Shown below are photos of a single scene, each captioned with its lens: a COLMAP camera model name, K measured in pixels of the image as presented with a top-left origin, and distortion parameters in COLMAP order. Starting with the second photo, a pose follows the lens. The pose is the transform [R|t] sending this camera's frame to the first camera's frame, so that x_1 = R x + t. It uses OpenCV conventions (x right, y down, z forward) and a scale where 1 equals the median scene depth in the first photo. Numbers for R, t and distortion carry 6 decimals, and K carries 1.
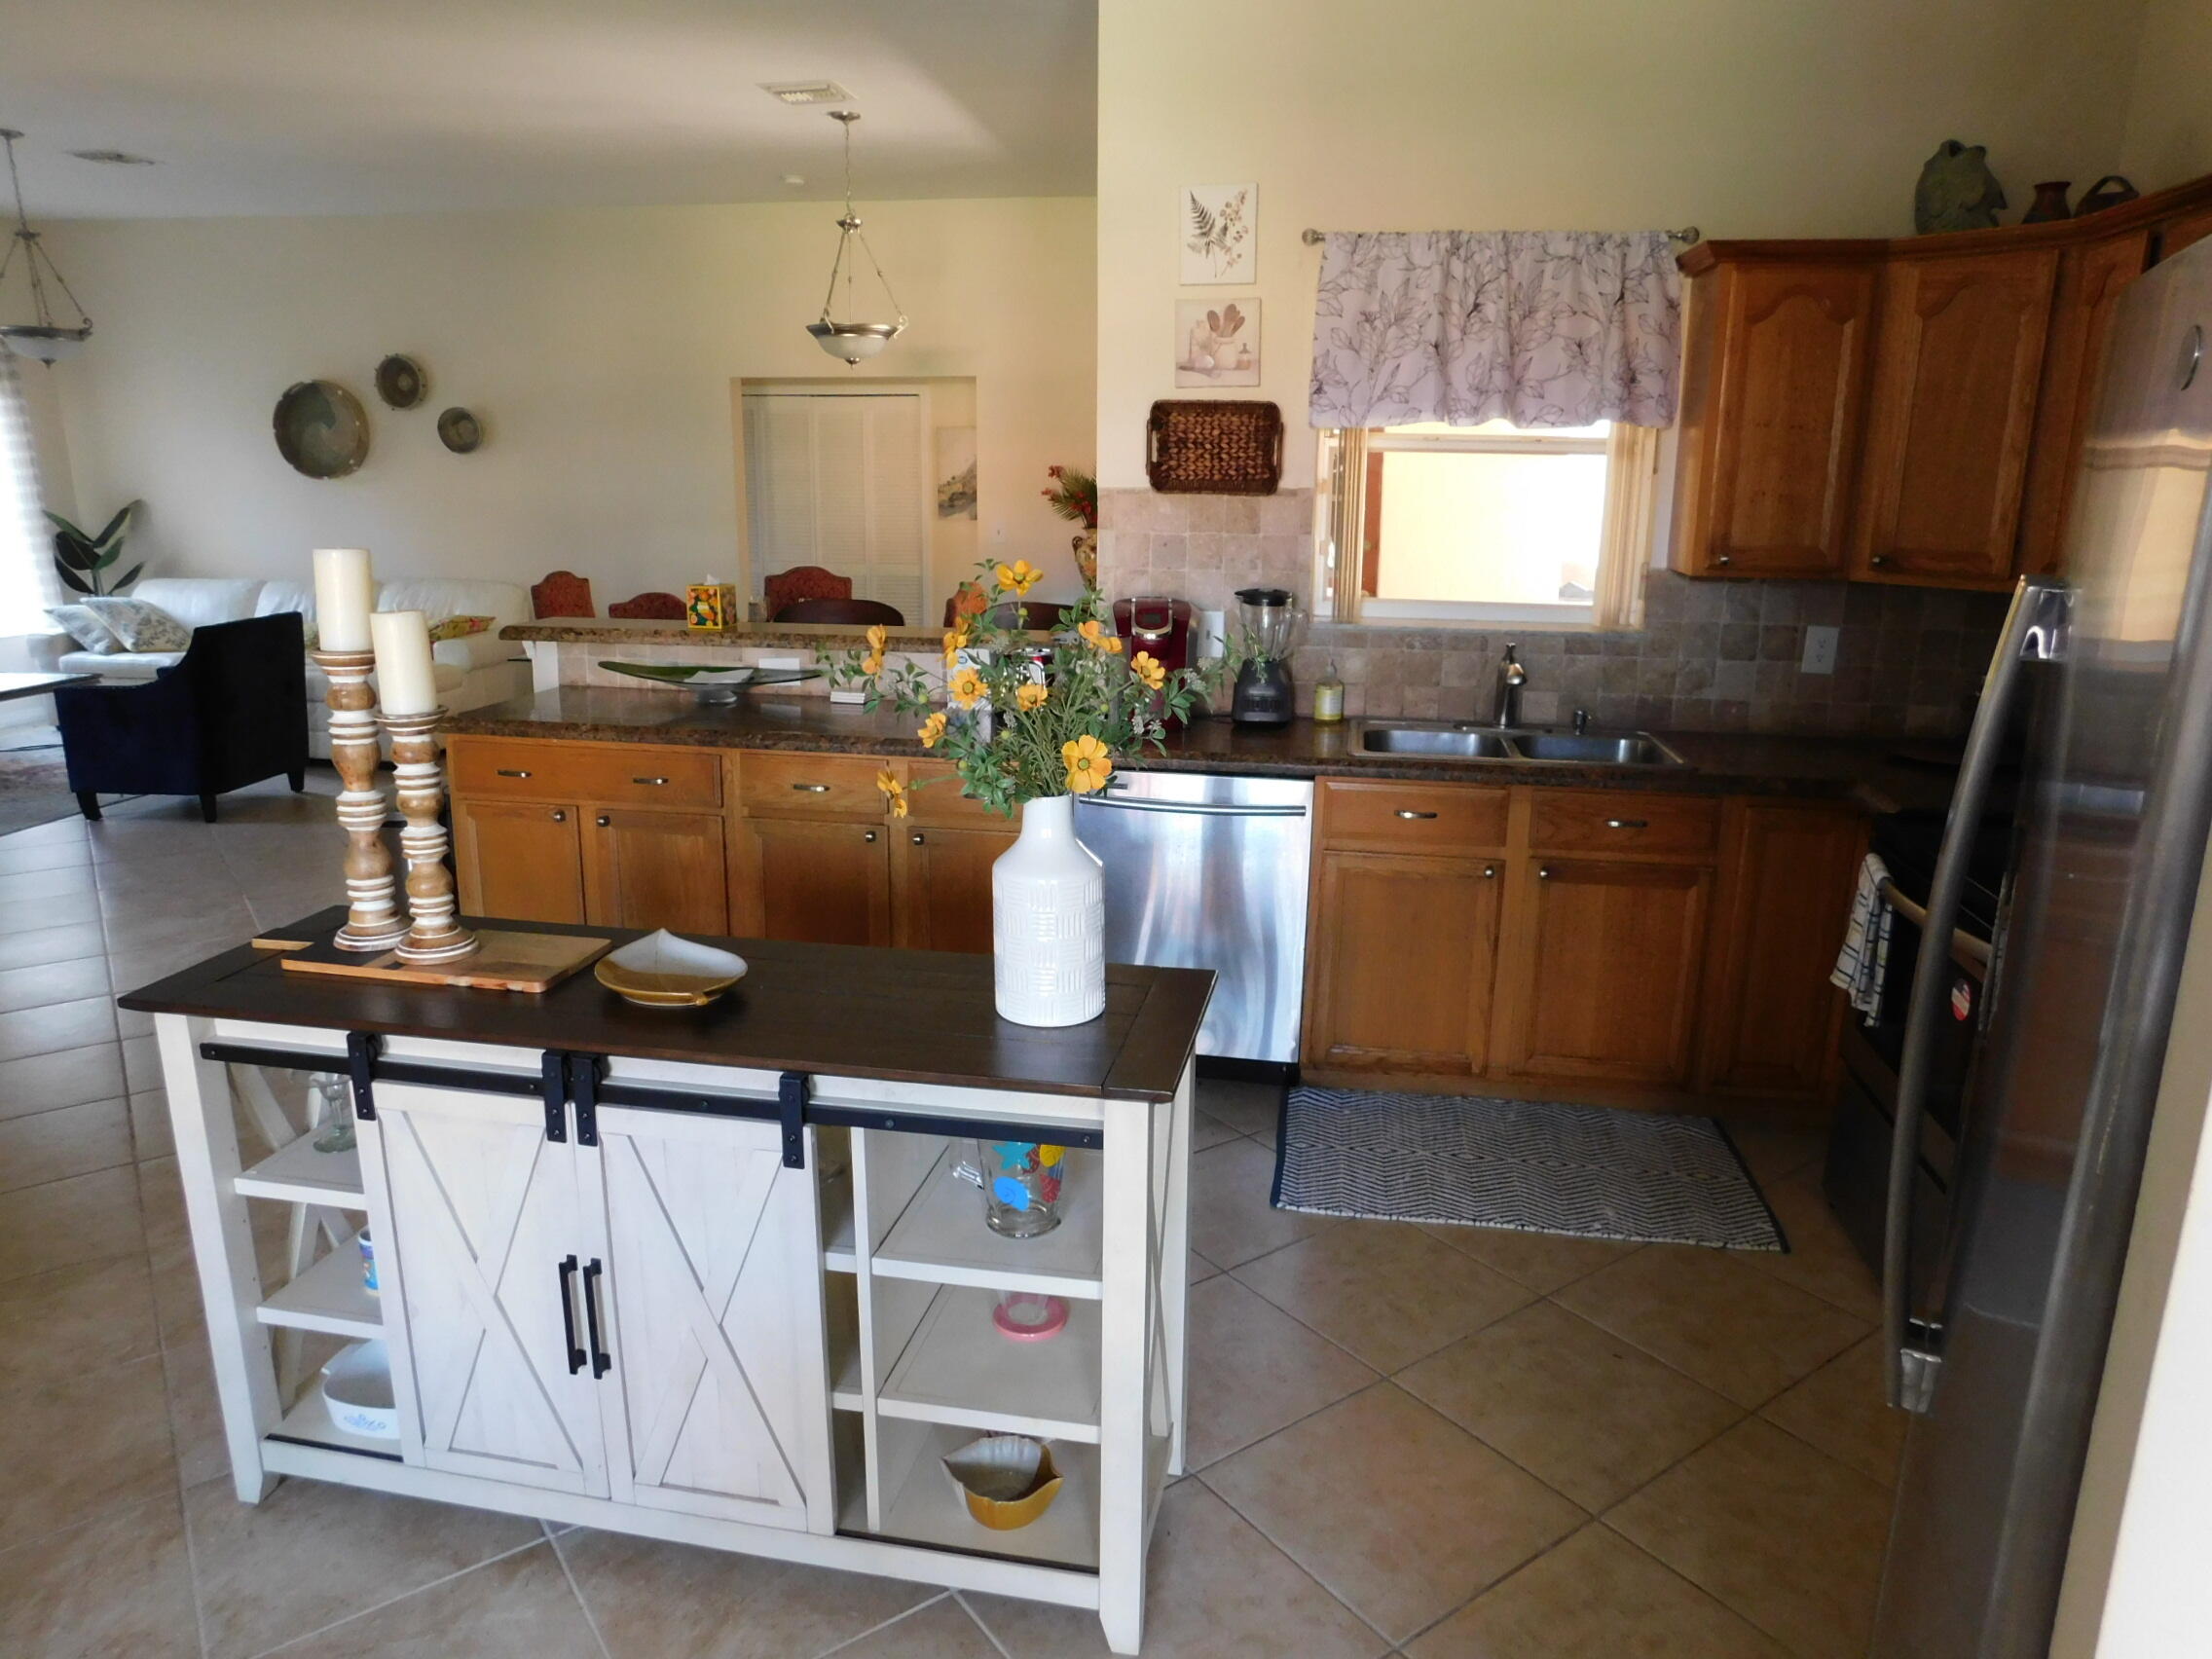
lens RADIAL K [[1462.8, 0, 1107.8], [0, 1462.8, 829.1], [0, 0, 1]] dist [-0.064801, 0.047375]
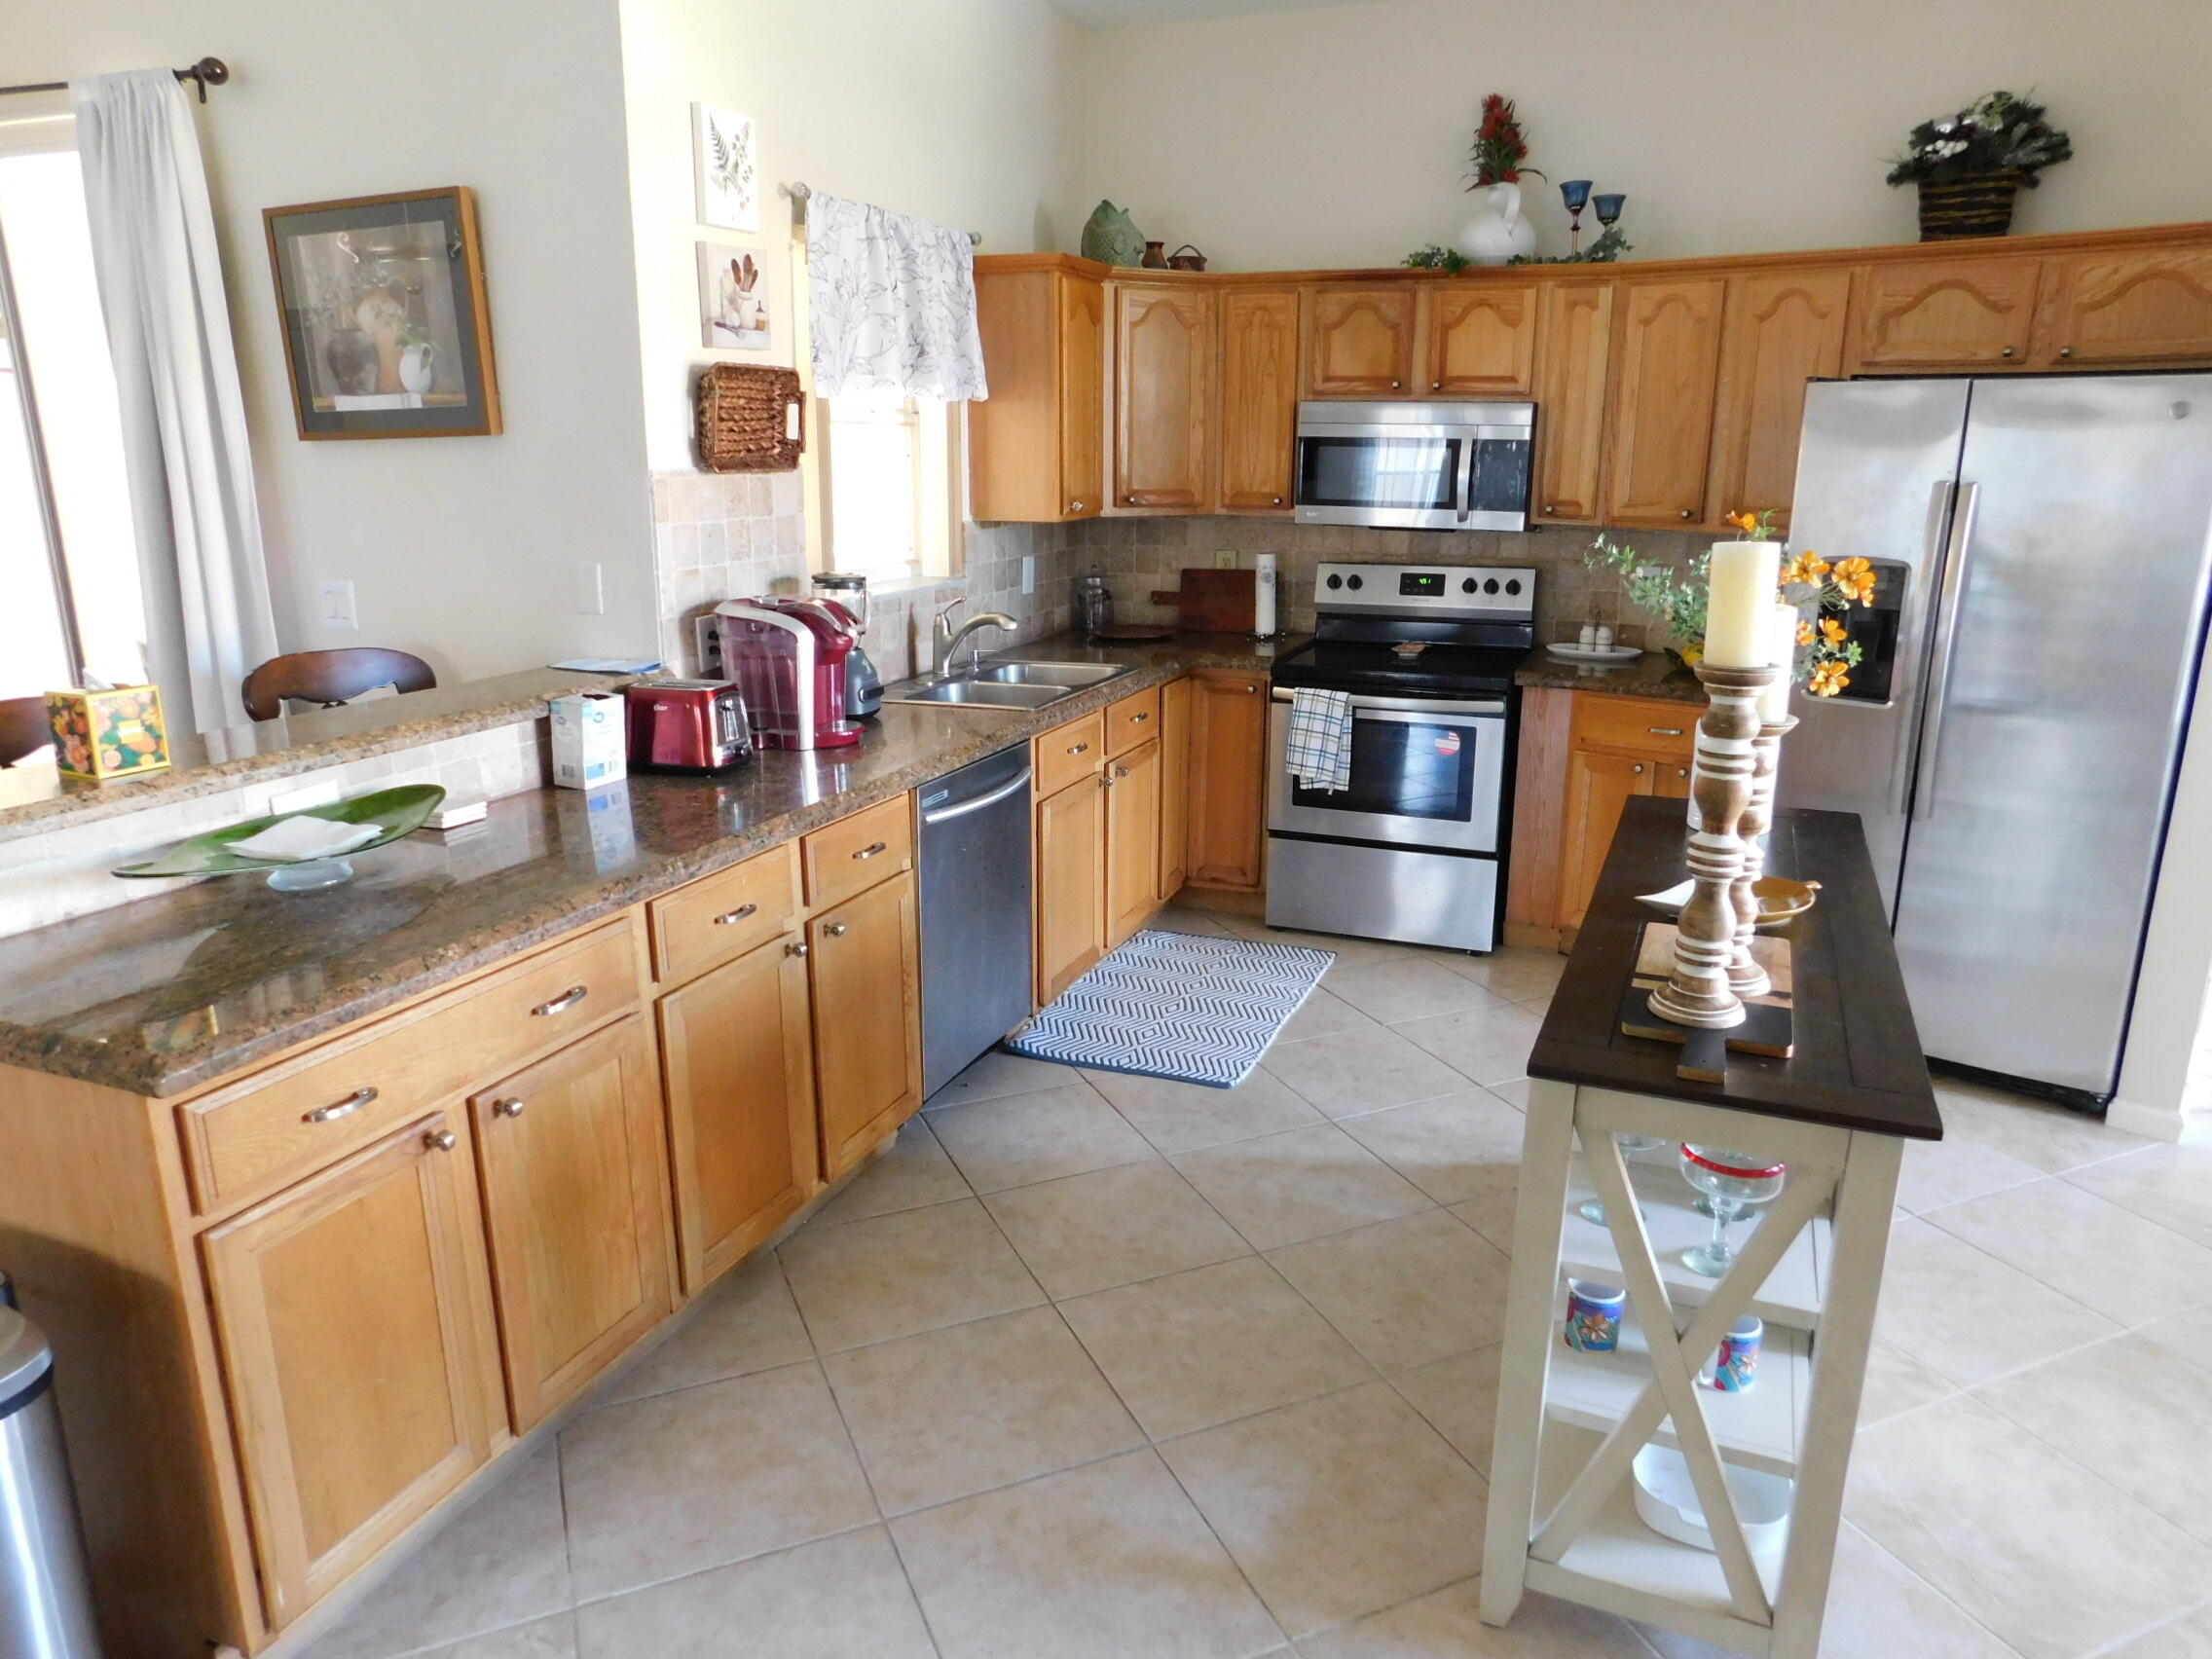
lens RADIAL K [[1462.8, 0, 1098.8], [0, 1462.8, 817.9], [0, 0, 1]] dist [-0.064801, 0.047375]
pose [[0.221188, -0.252750, 0.941910, -0.483273], [0.239041, 0.950420, 0.198900, -0.101172], [-0.945482, 0.181161, 0.270639, 0.391440]]
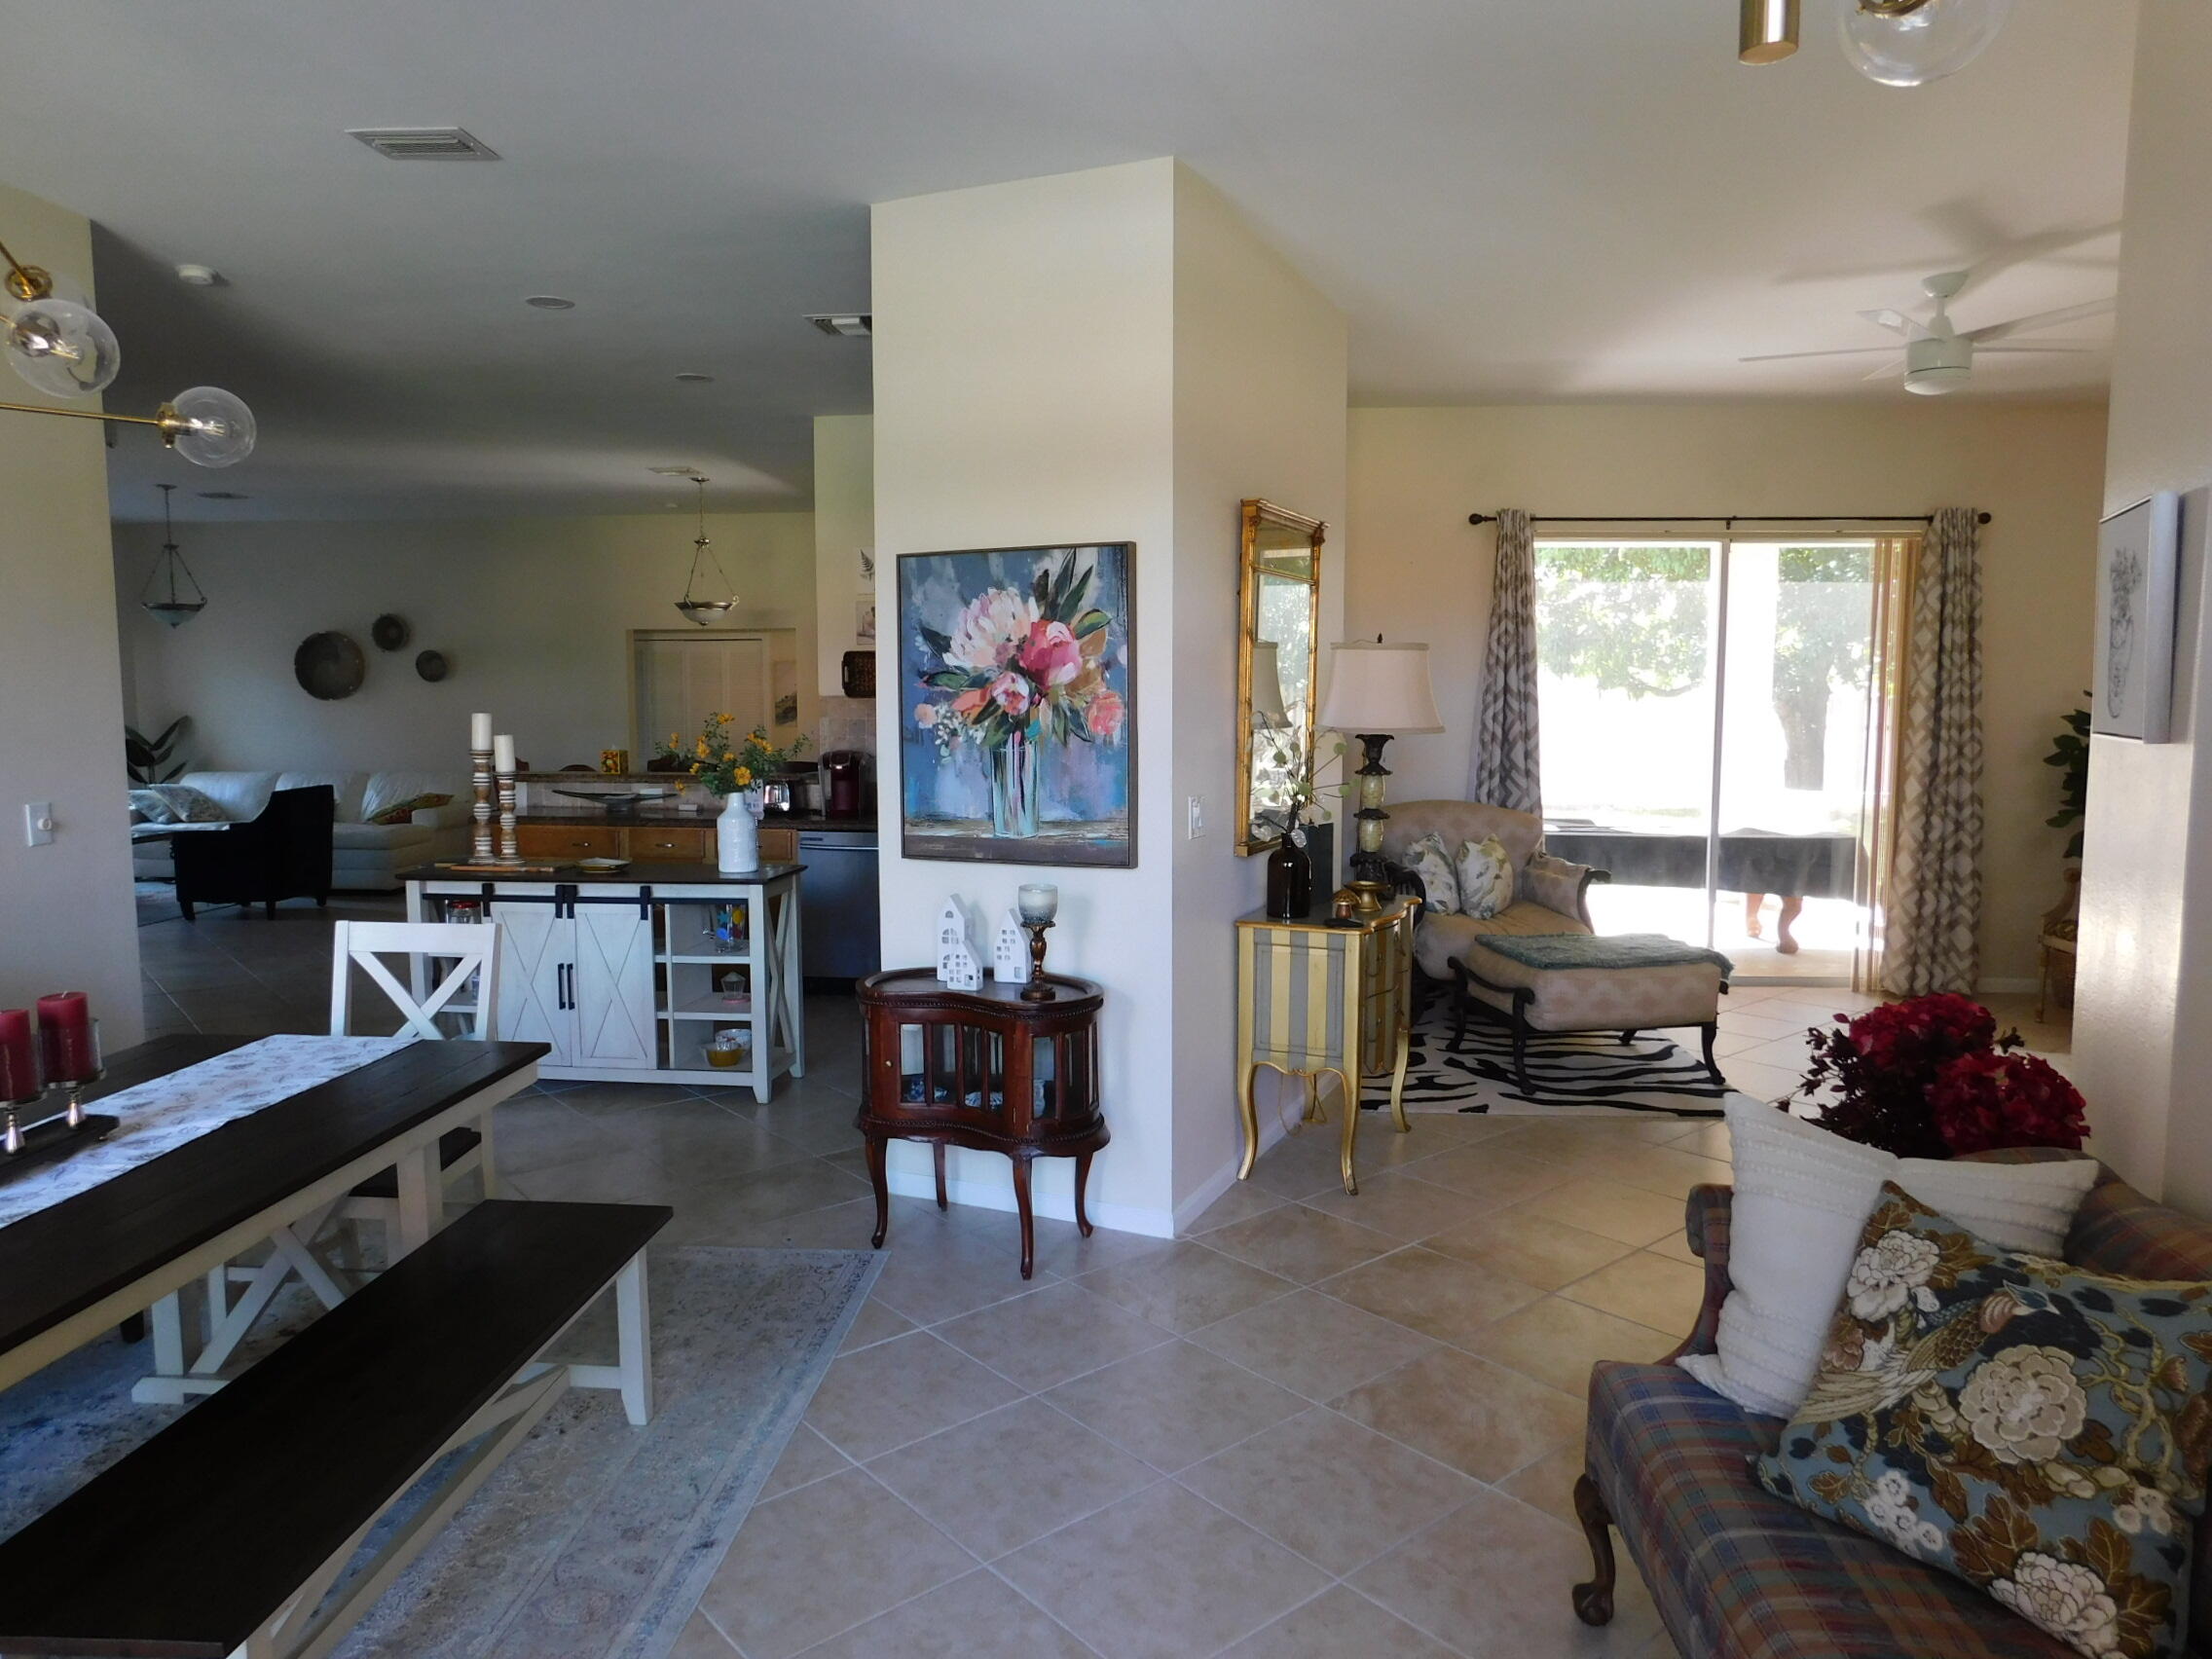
lens RADIAL K [[1462.8, 0, 1105.9], [0, 1462.8, 826.3], [0, 0, 1]] dist [-0.064801, 0.047375]
pose [[0.997330, -0.016873, 0.071054, 0.153105], [0.027419, 0.988280, -0.150168, 0.156879], [-0.067688, 0.151715, 0.986104, -0.597444]]
